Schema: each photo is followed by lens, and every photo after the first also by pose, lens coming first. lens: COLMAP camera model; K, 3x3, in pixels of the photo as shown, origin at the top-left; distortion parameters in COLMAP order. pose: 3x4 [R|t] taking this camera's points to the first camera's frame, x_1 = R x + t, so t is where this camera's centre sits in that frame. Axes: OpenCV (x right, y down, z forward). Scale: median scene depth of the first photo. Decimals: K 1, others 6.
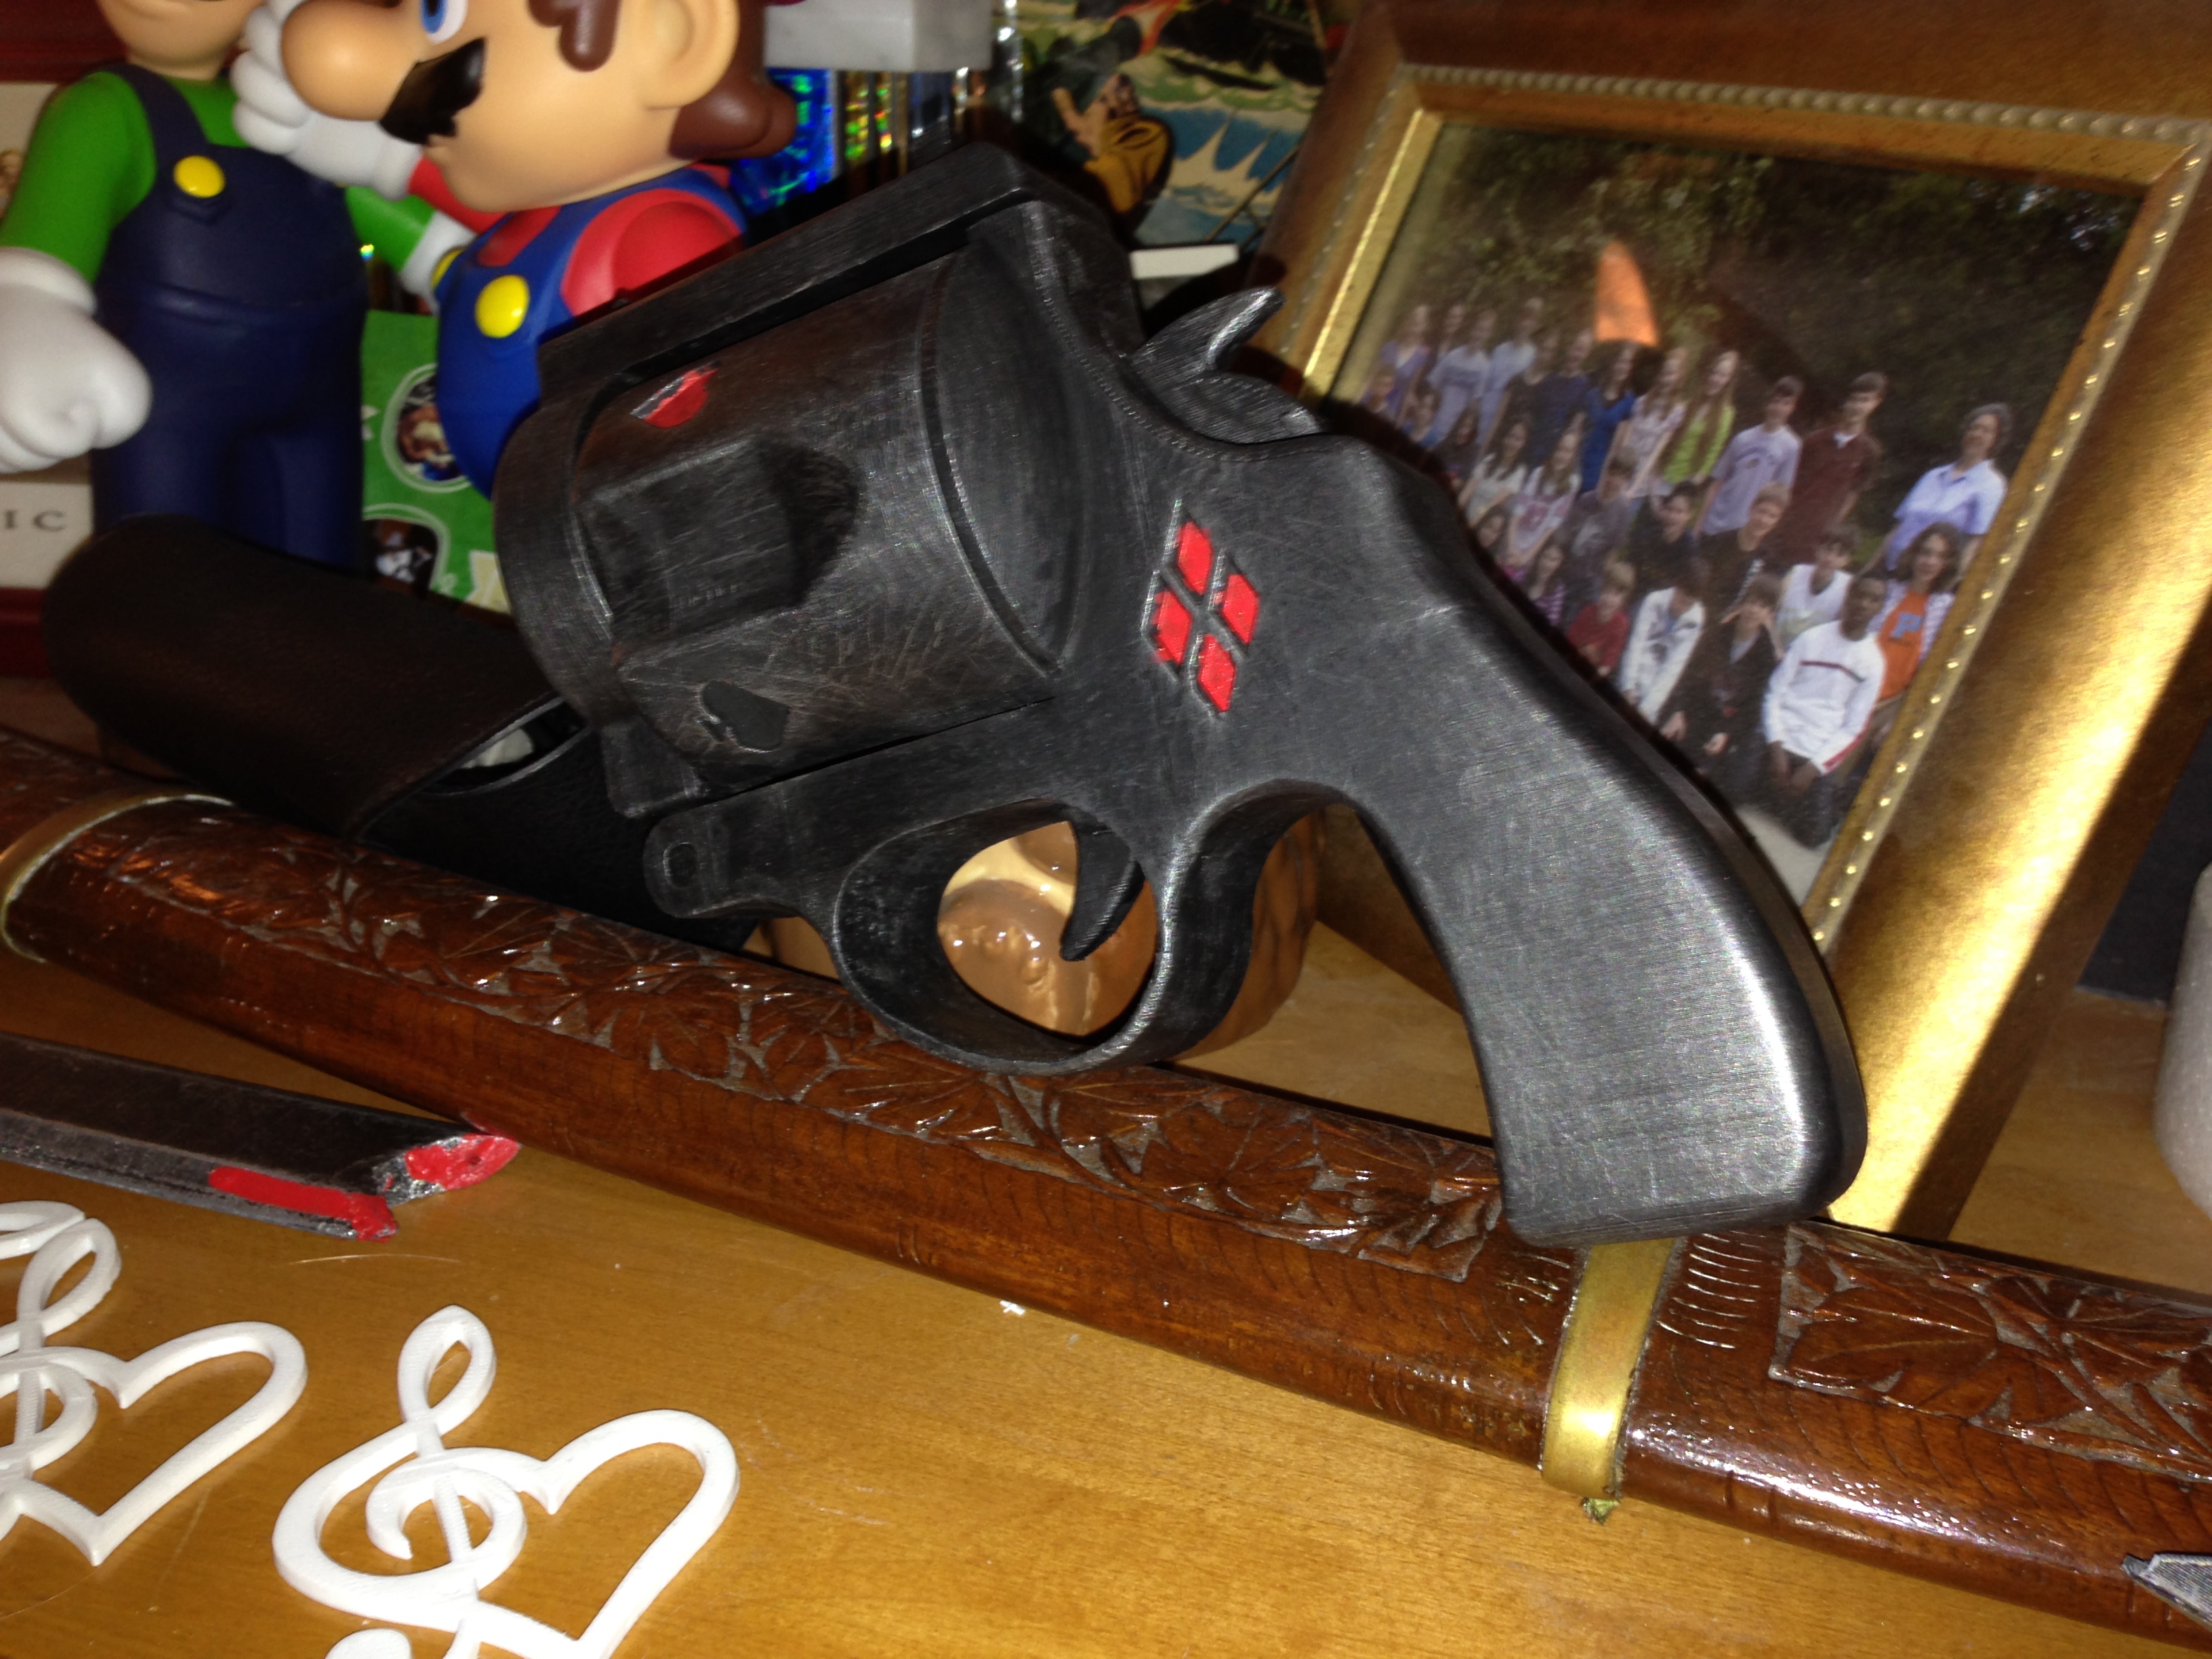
lens RADIAL K [[2094.4, 0, 1106.0], [0, 2094.4, 829.5], [0, 0, 1]] dist [0.161664, -0.324171]
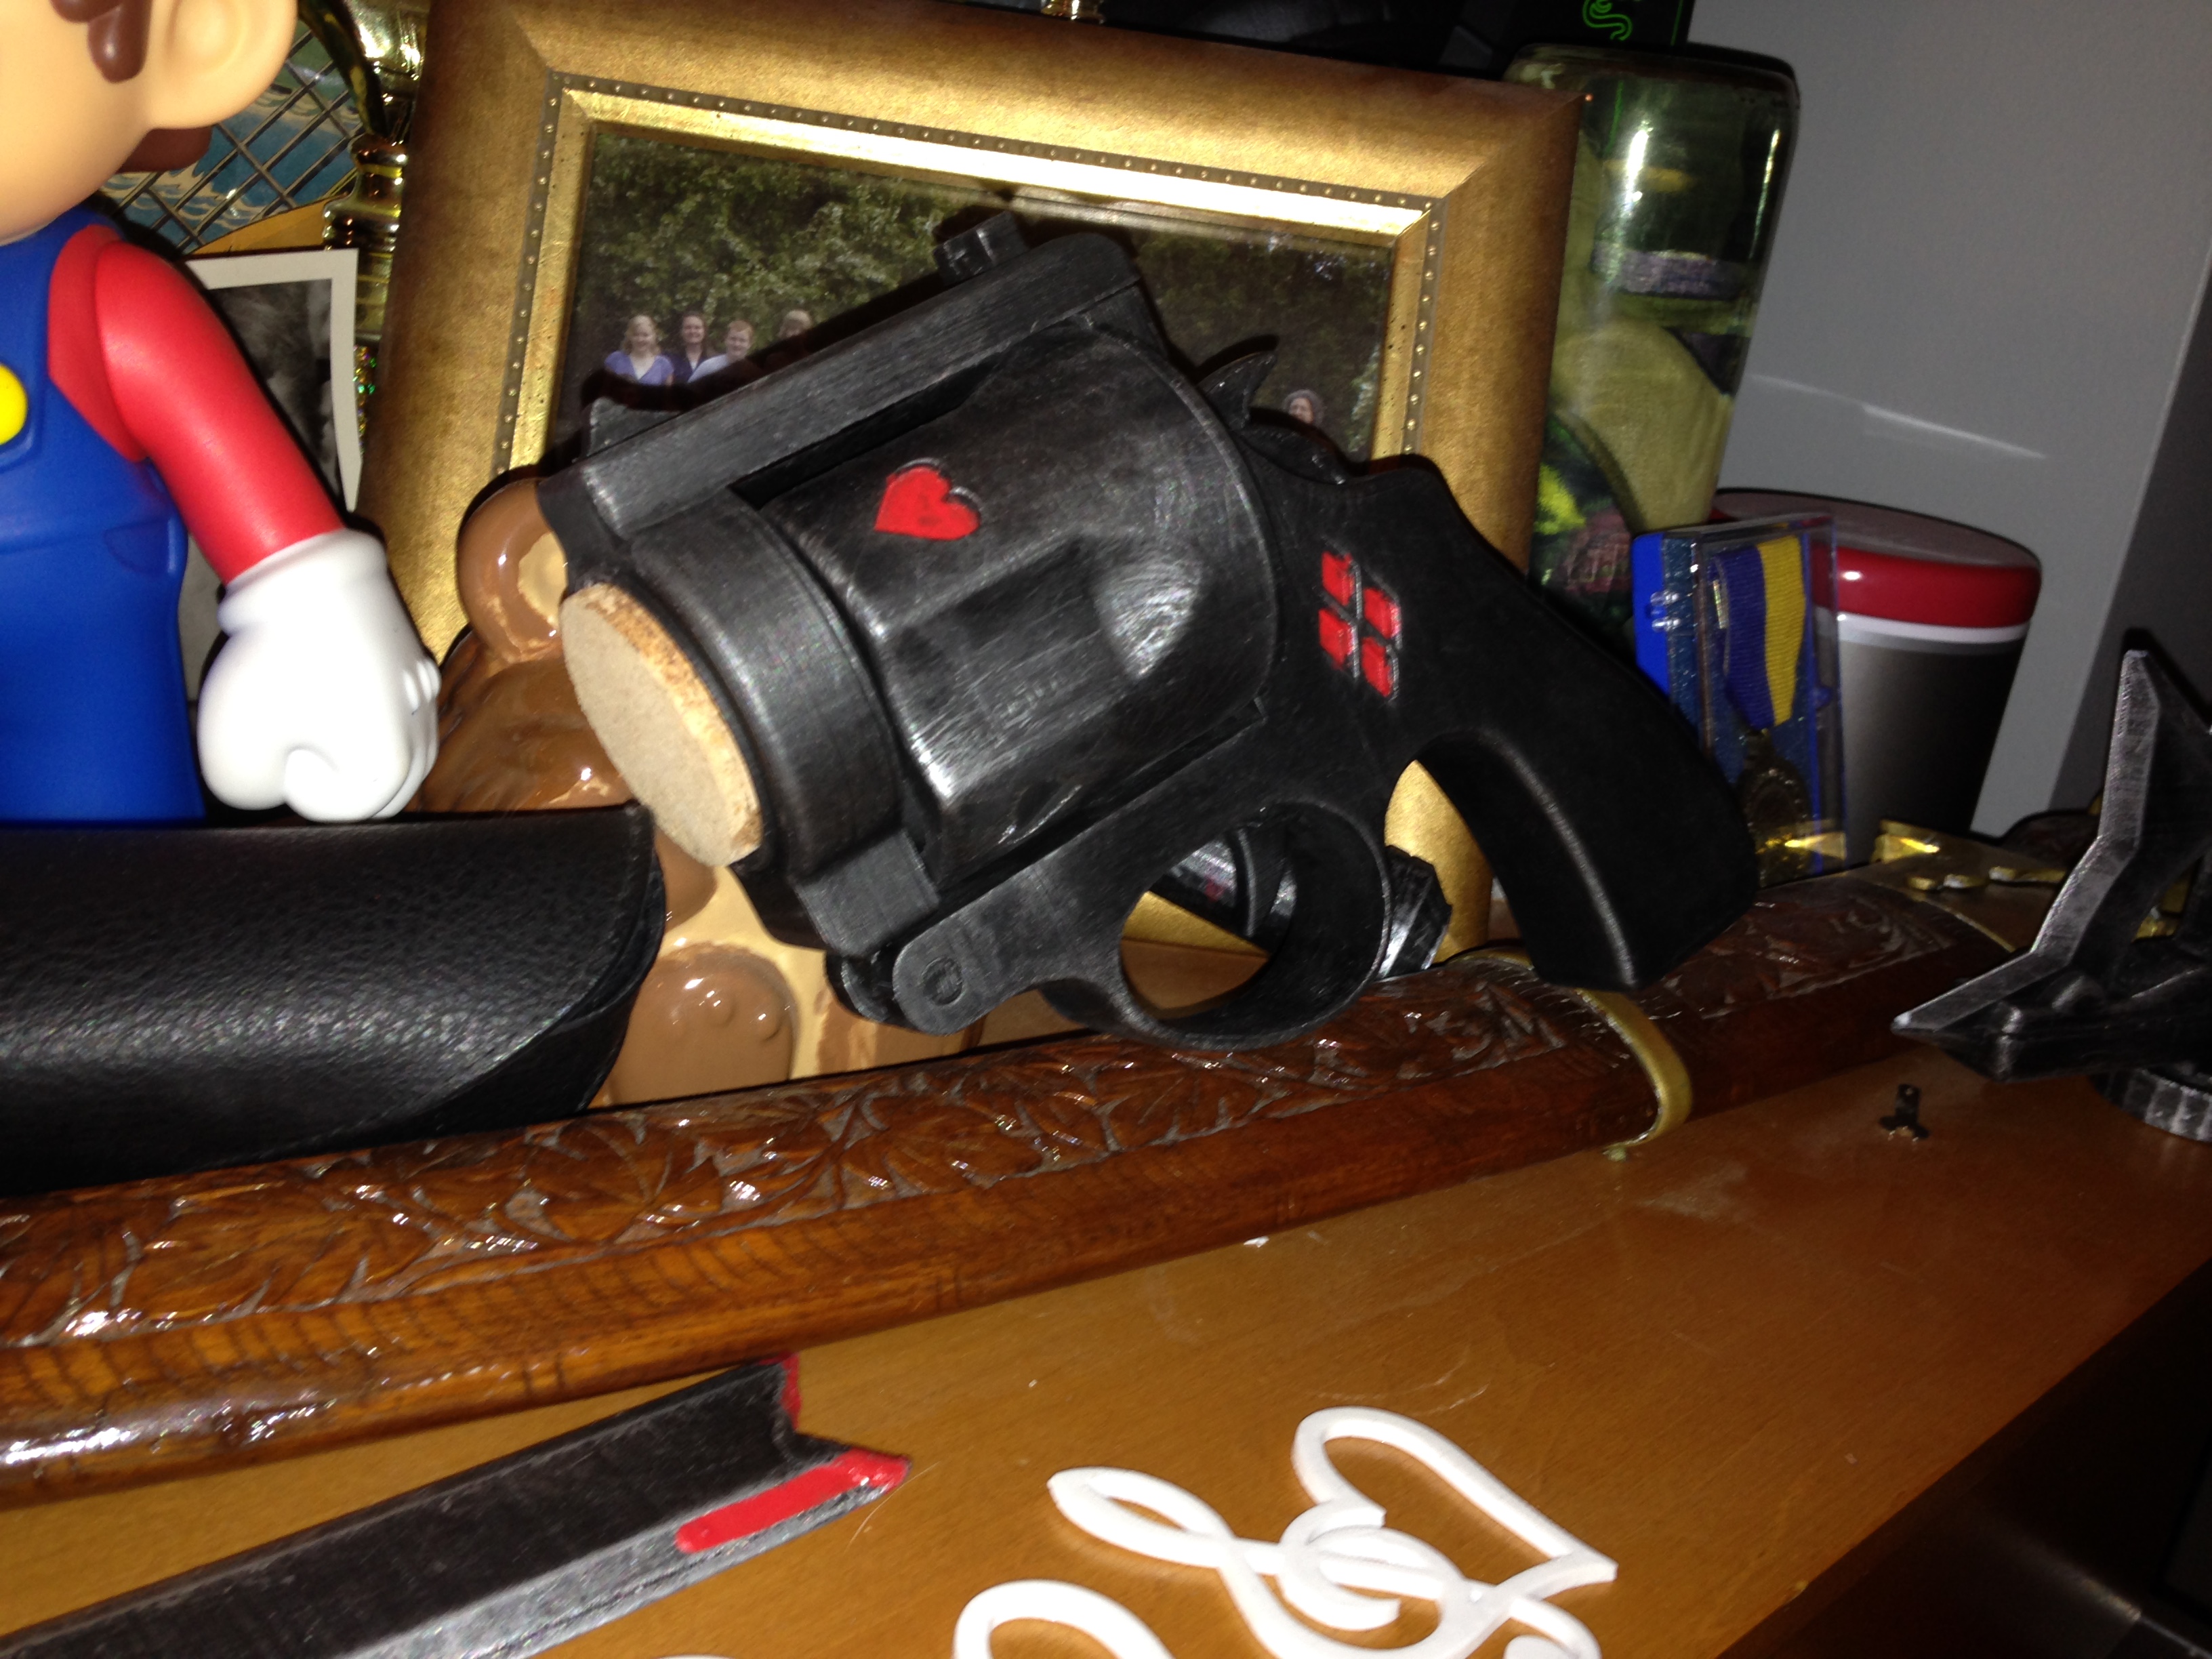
lens RADIAL K [[2070.6, 0, 1095.4], [0, 2070.6, 820.8], [0, 0, 1]] dist [0.167057, -0.313553]
pose [[0.482191, -0.256795, 0.837585, -0.835902], [0.208413, 0.962251, 0.175035, -0.182140], [-0.850915, 0.090163, 0.517508, 0.390105]]
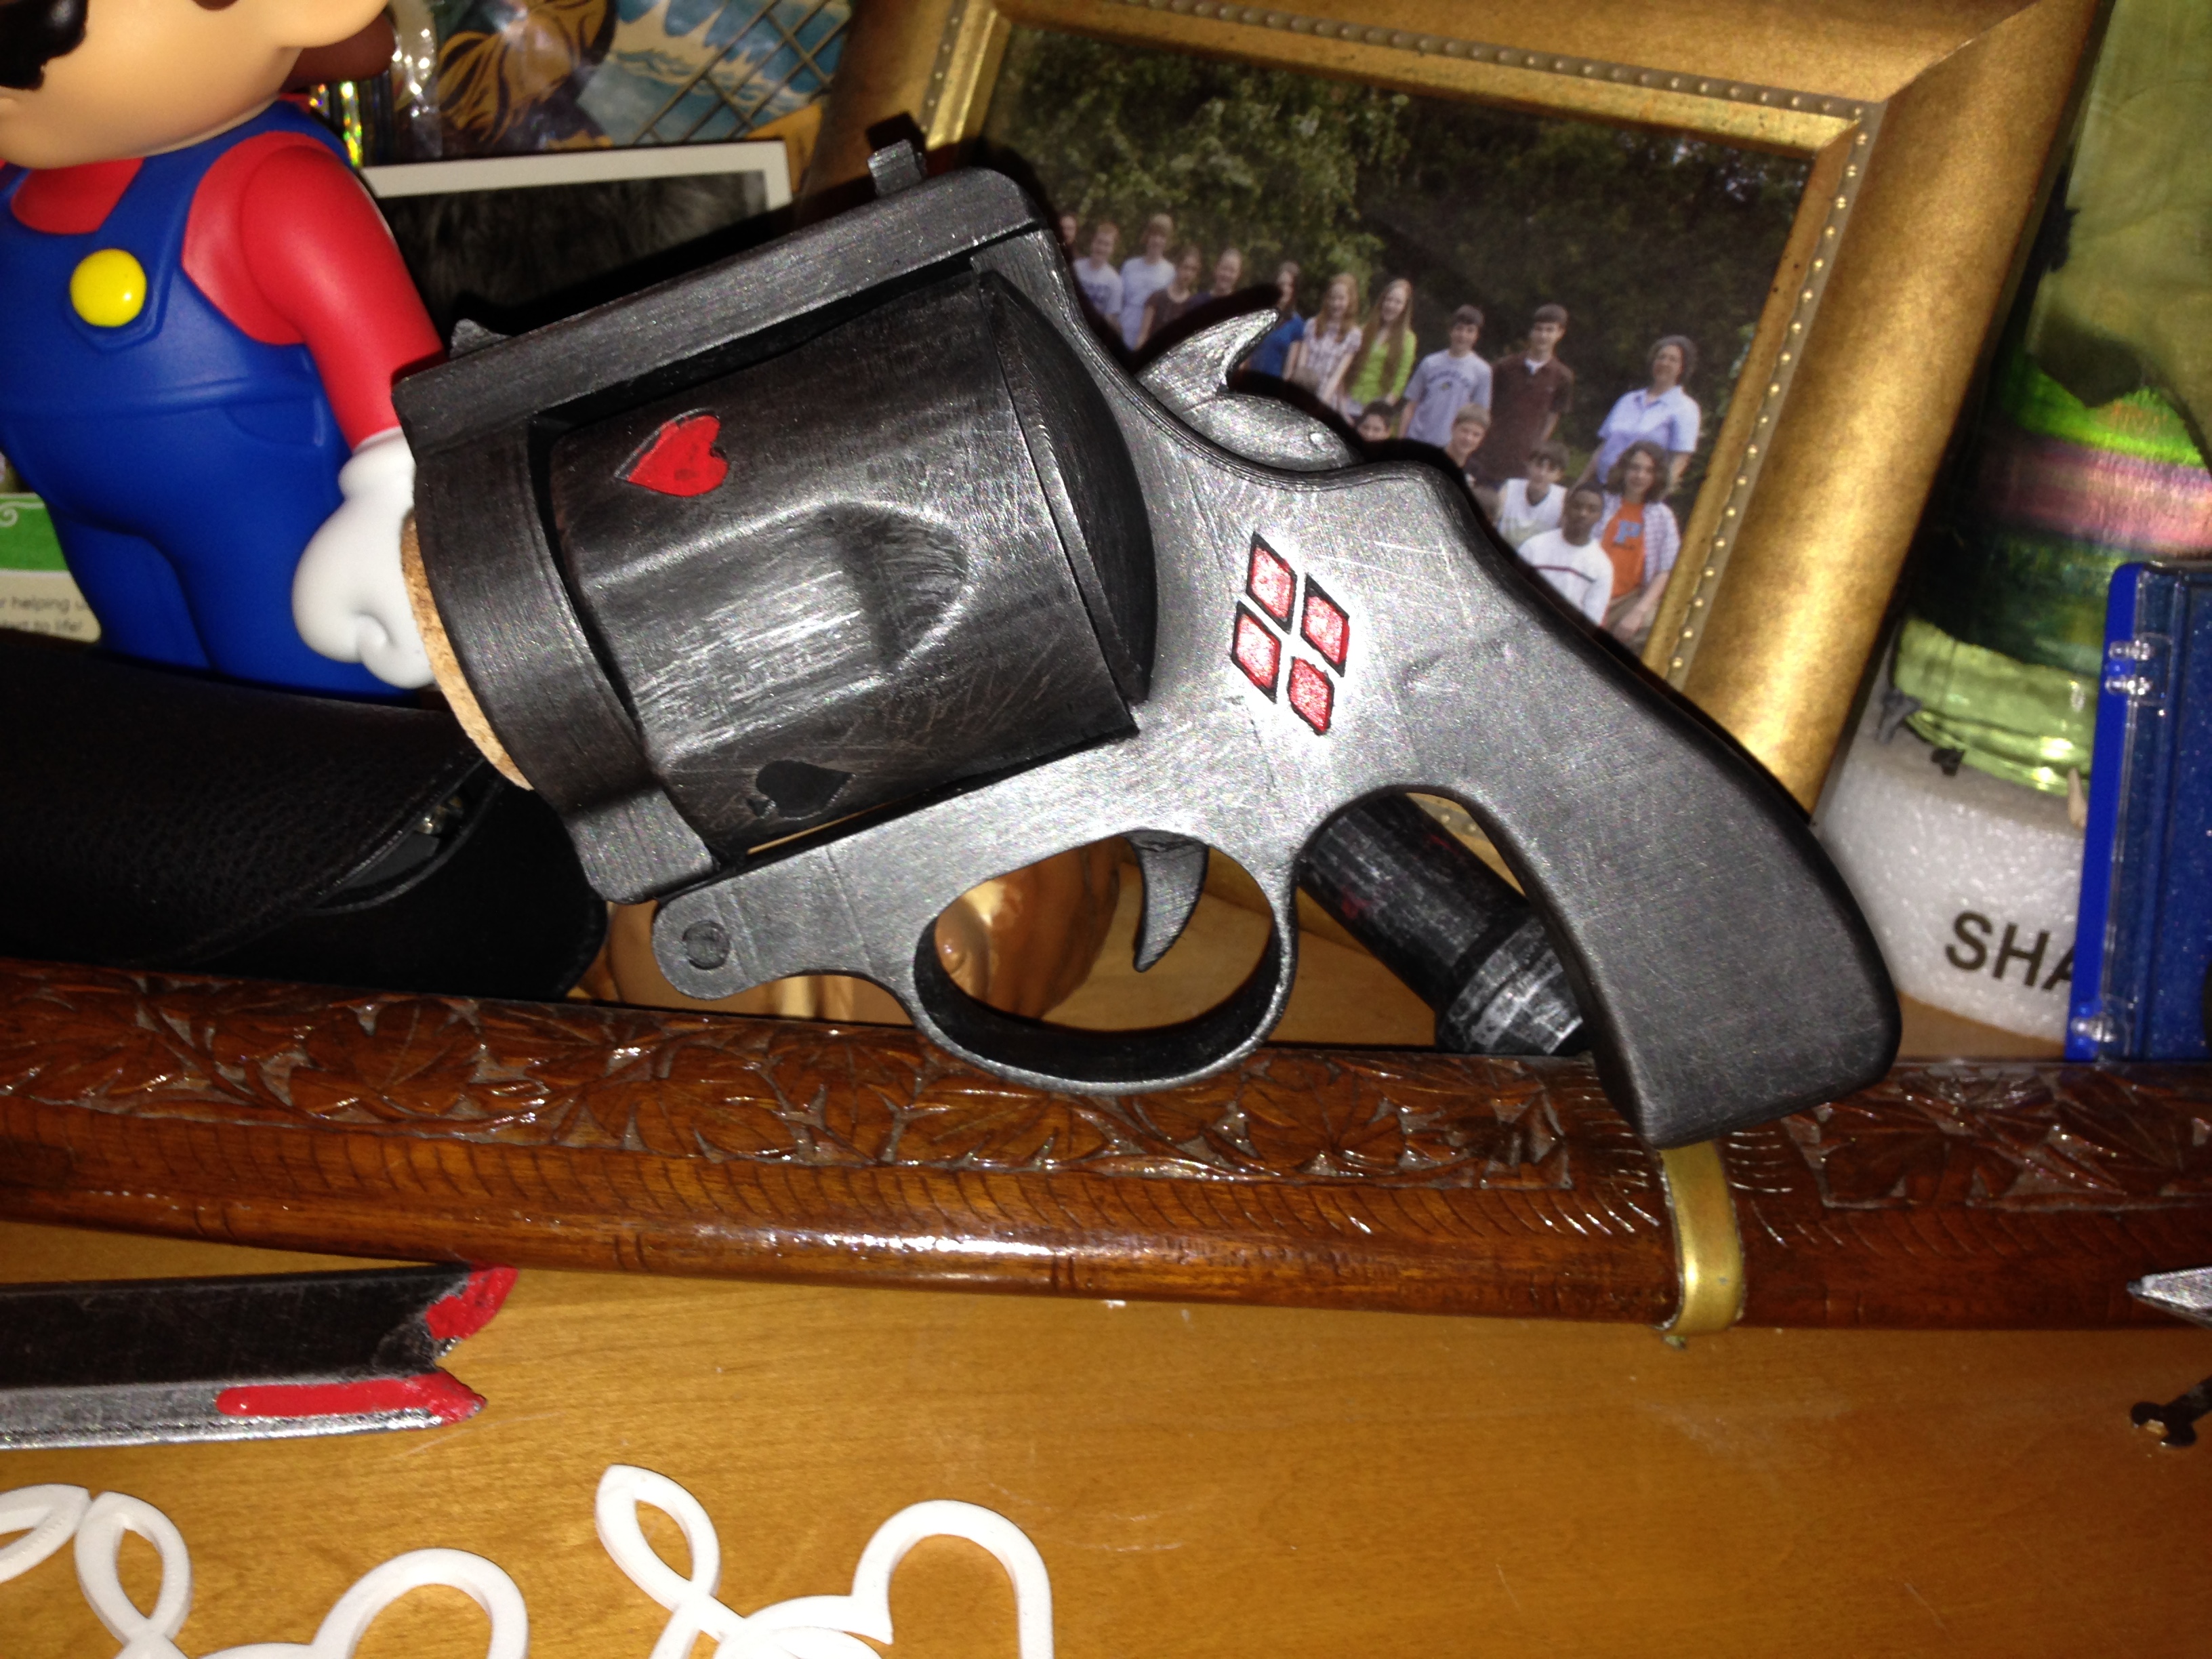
lens RADIAL K [[2079.4, 0, 1106.0], [0, 2079.4, 829.5], [0, 0, 1]] dist [0.114459, -0.177581]
pose [[0.879012, -0.175990, 0.443132, -0.395856], [0.117254, 0.980634, 0.156871, -0.141068], [-0.462158, -0.085932, 0.882624, 0.088865]]
